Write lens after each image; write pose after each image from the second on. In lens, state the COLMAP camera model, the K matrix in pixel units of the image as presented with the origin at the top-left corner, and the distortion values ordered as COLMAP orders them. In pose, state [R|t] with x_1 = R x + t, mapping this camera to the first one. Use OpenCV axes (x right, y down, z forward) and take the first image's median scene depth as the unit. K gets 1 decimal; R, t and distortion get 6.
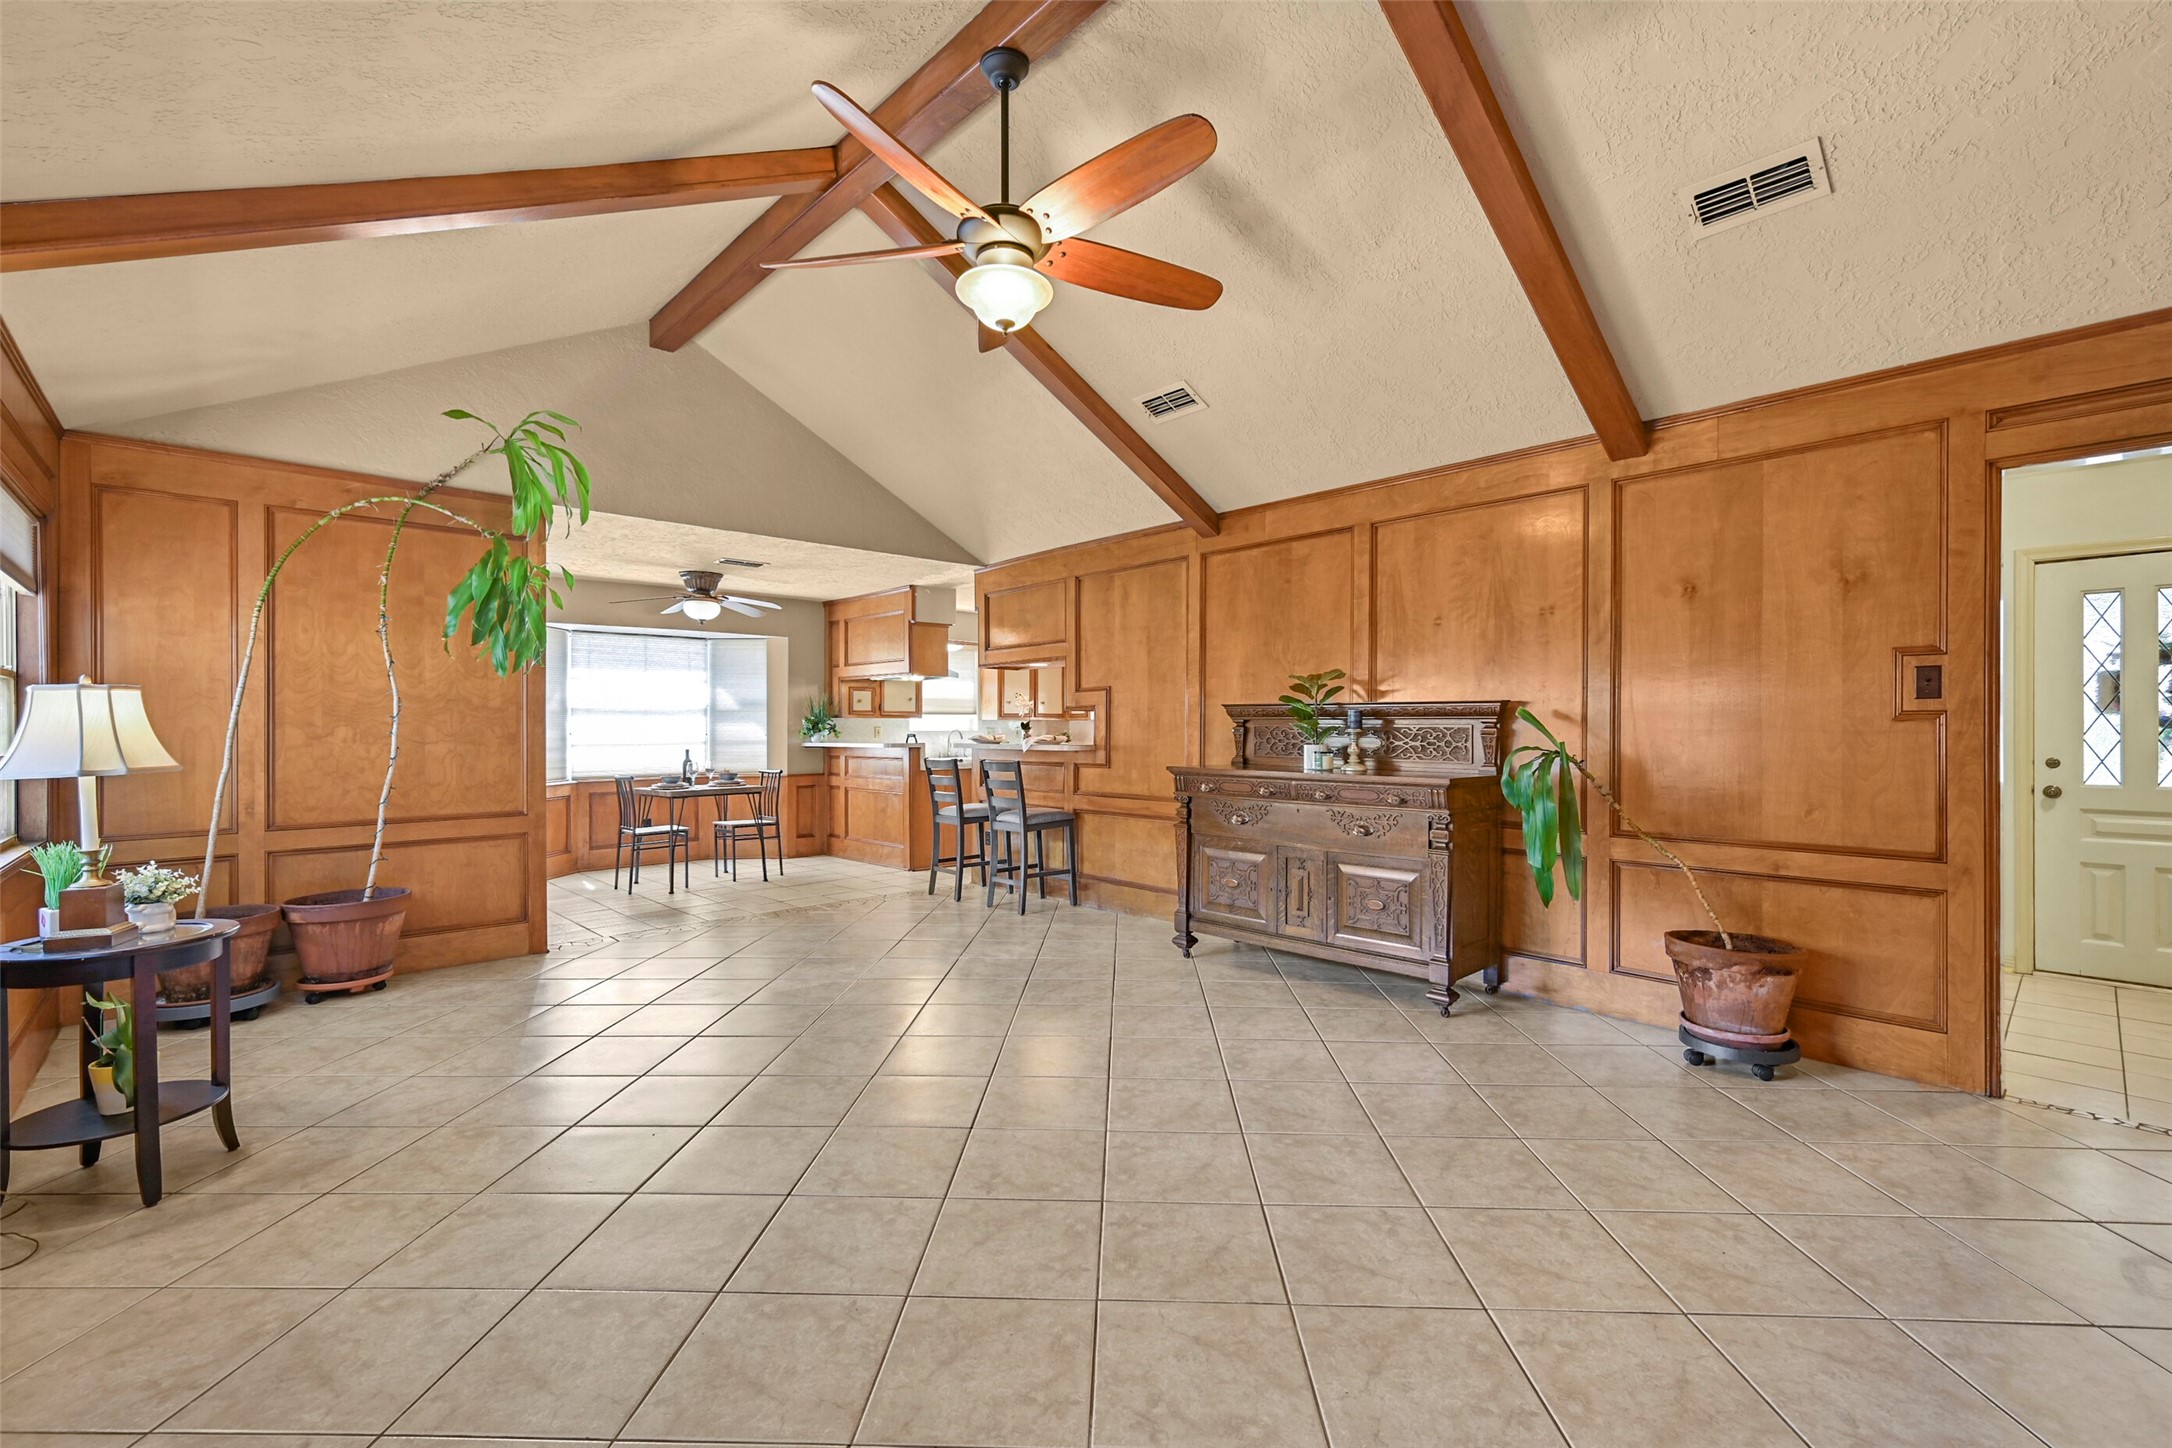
lens RADIAL K [[926.3, 0, 1096.4], [0, 926.3, 727.3], [0, 0, 1]] dist [0.008560, -0.001146]
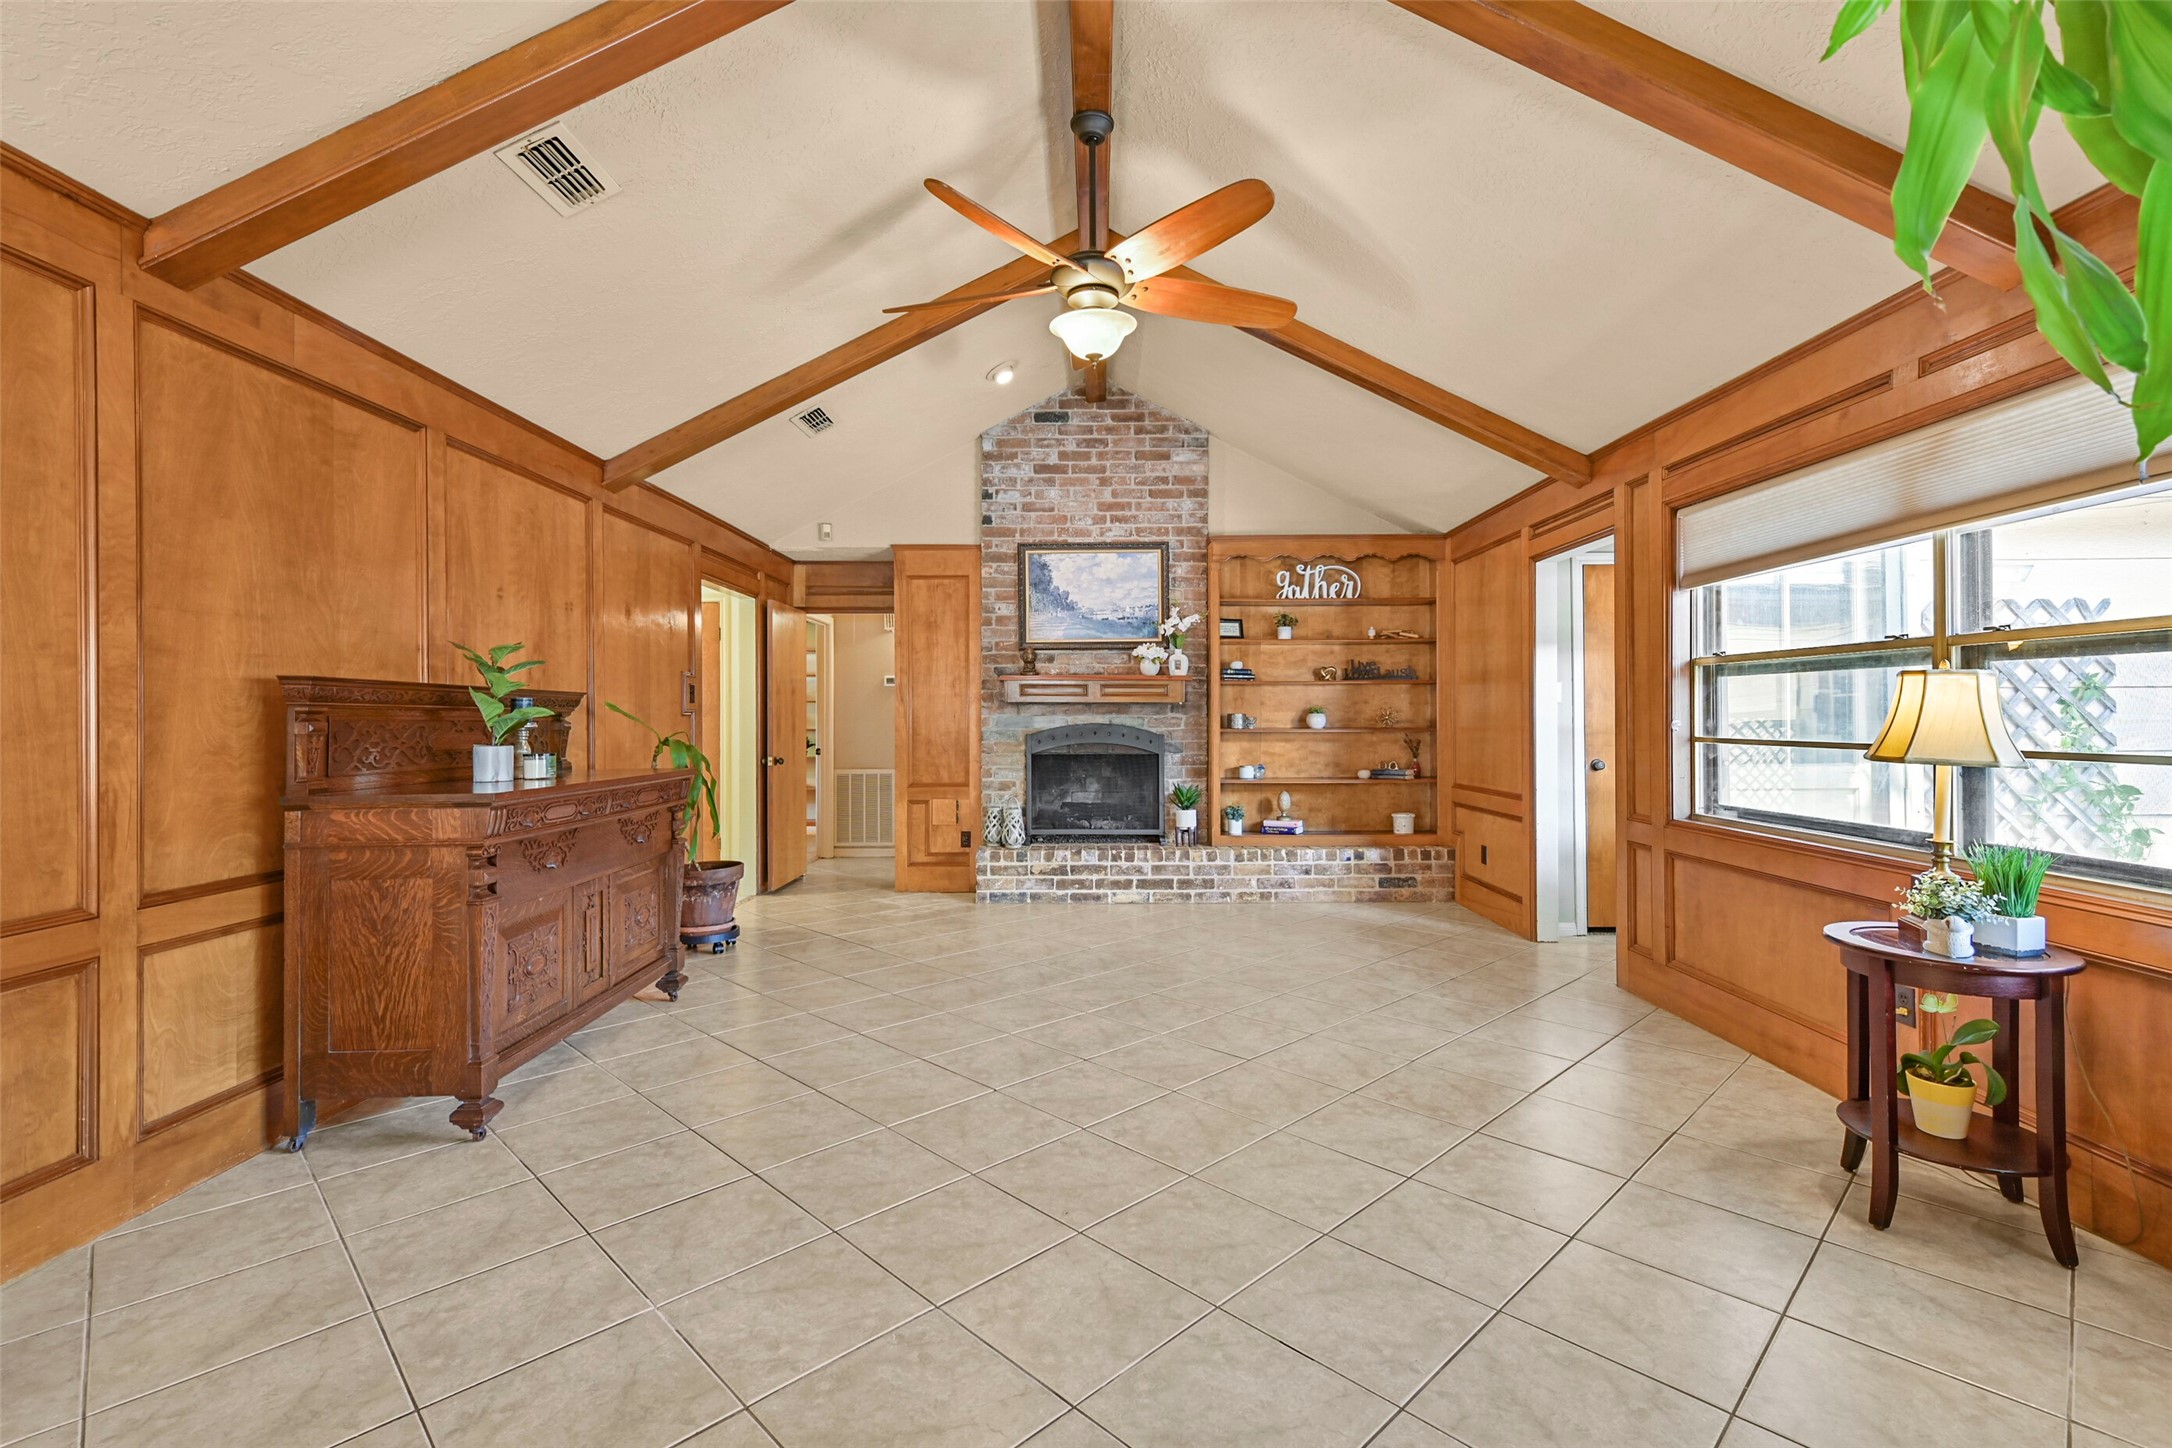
lens RADIAL K [[993.1, 0, 1091.9], [0, 993.1, 703.7], [0, 0, 1]] dist [0.008441, 0.000546]
pose [[-0.721735, 0.014792, 0.692012, -0.328705], [0.005244, 0.999860, -0.015902, 0.000688], [-0.692150, -0.007848, -0.721711, 0.668414]]
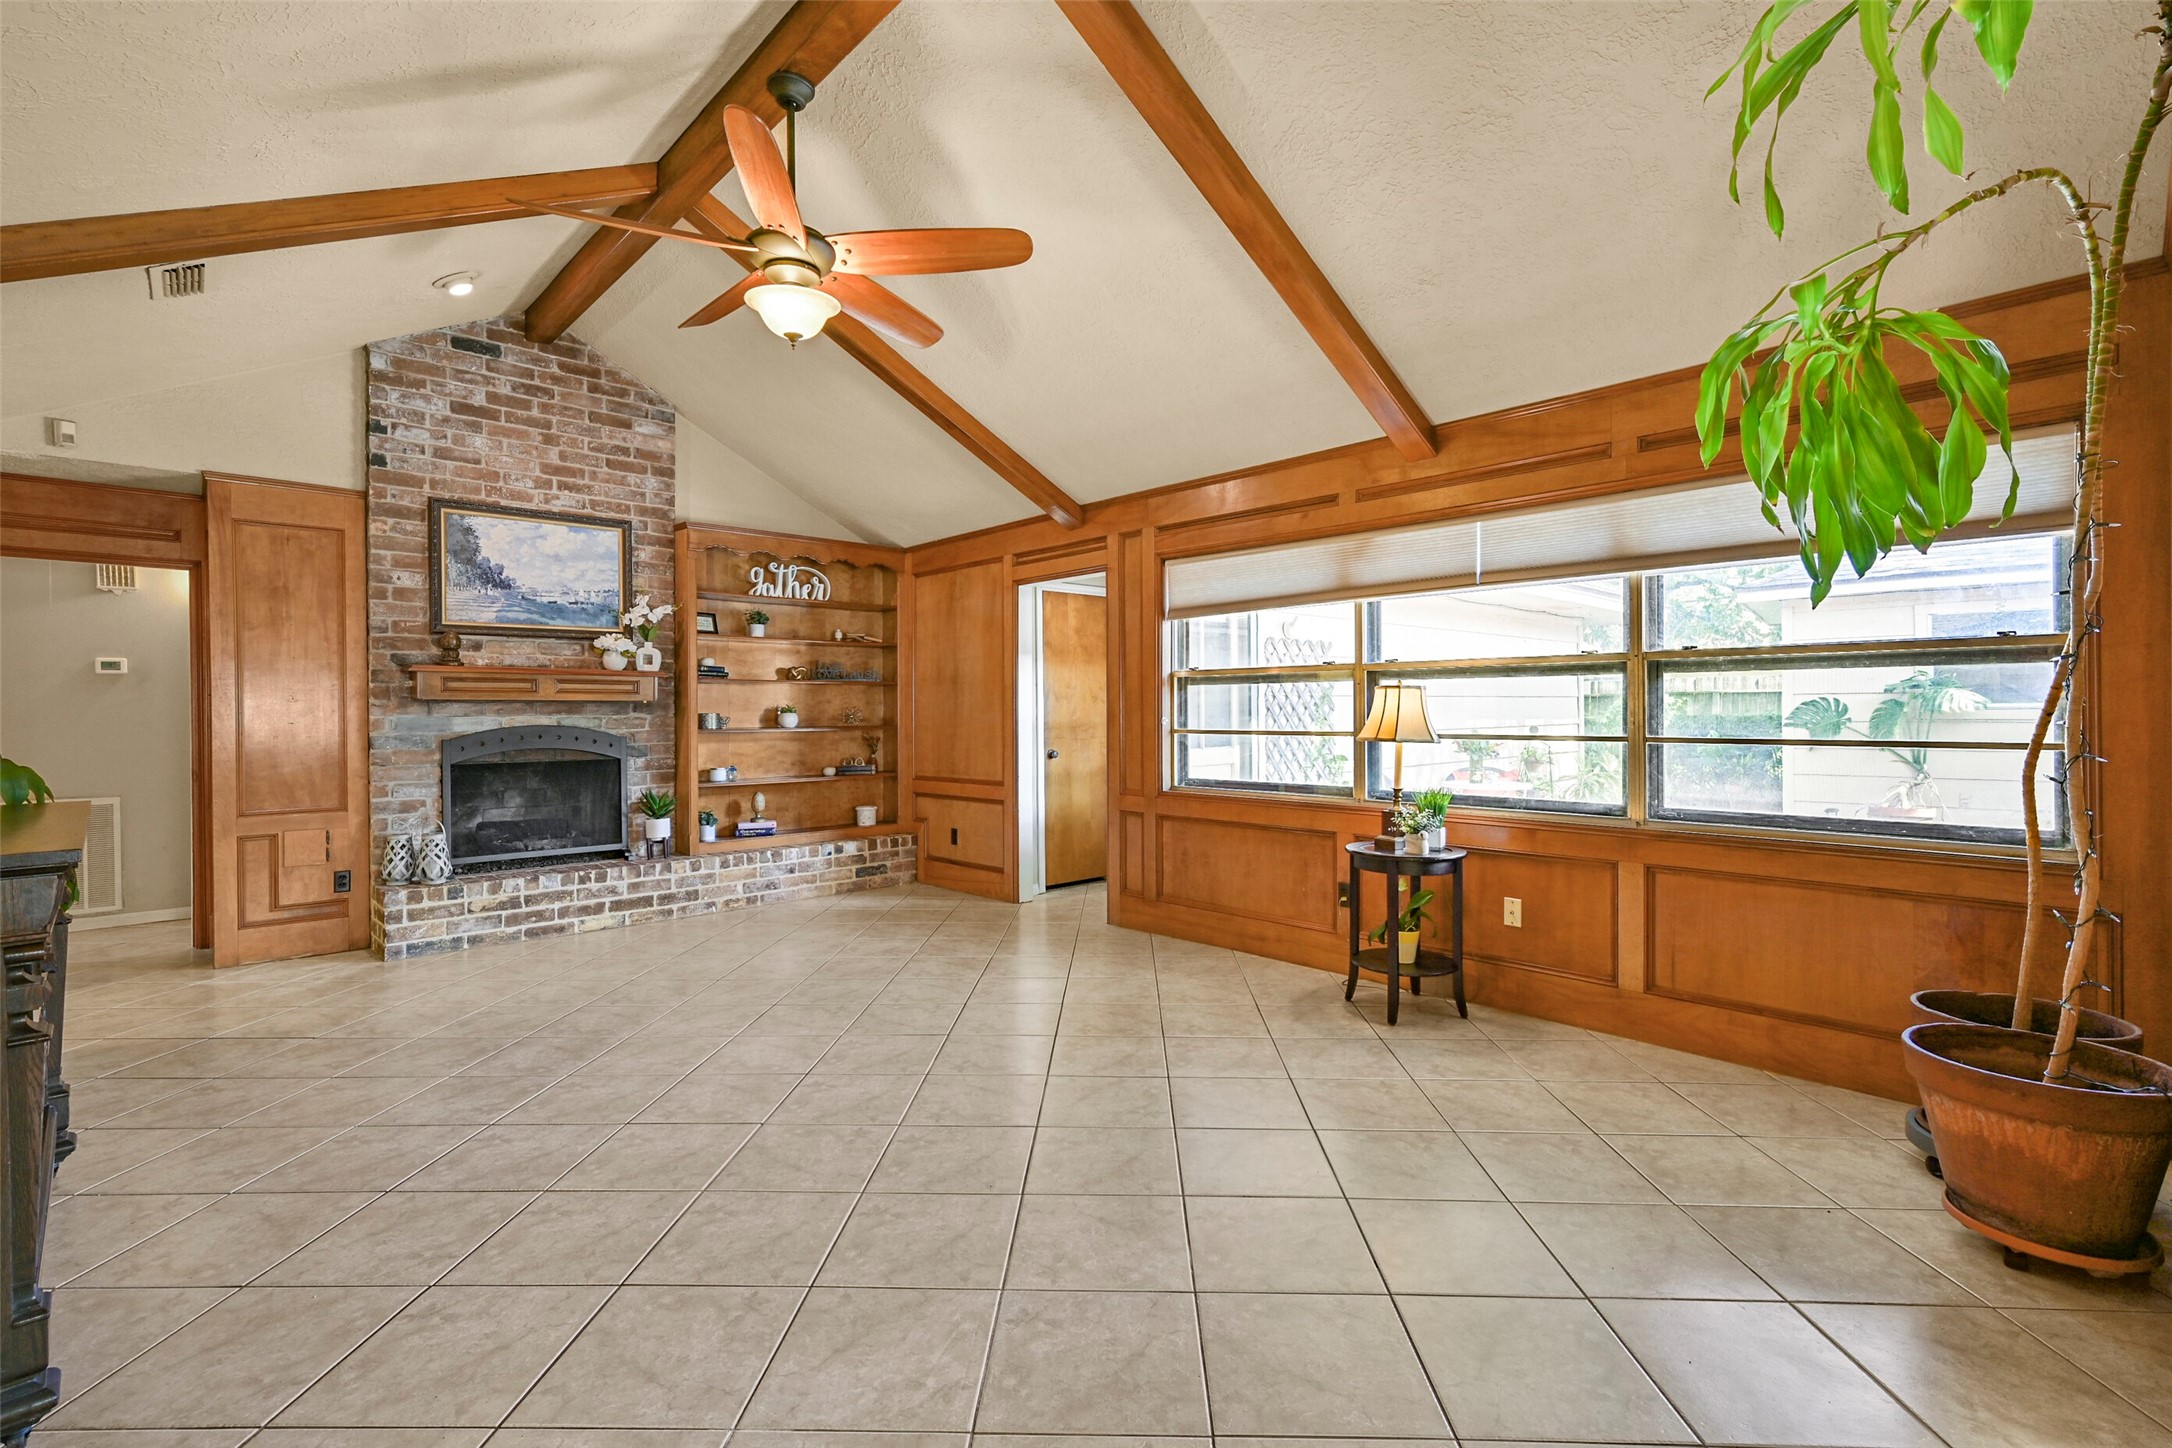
lens RADIAL K [[993.1, 0, 1101.6], [0, 993.1, 715.0], [0, 0, 1]] dist [0.008441, 0.000546]
pose [[-0.999889, 0.009876, -0.011187, -0.153706], [0.009850, 0.999949, 0.002354, -0.000834], [0.011210, 0.002244, -0.999935, 0.768625]]
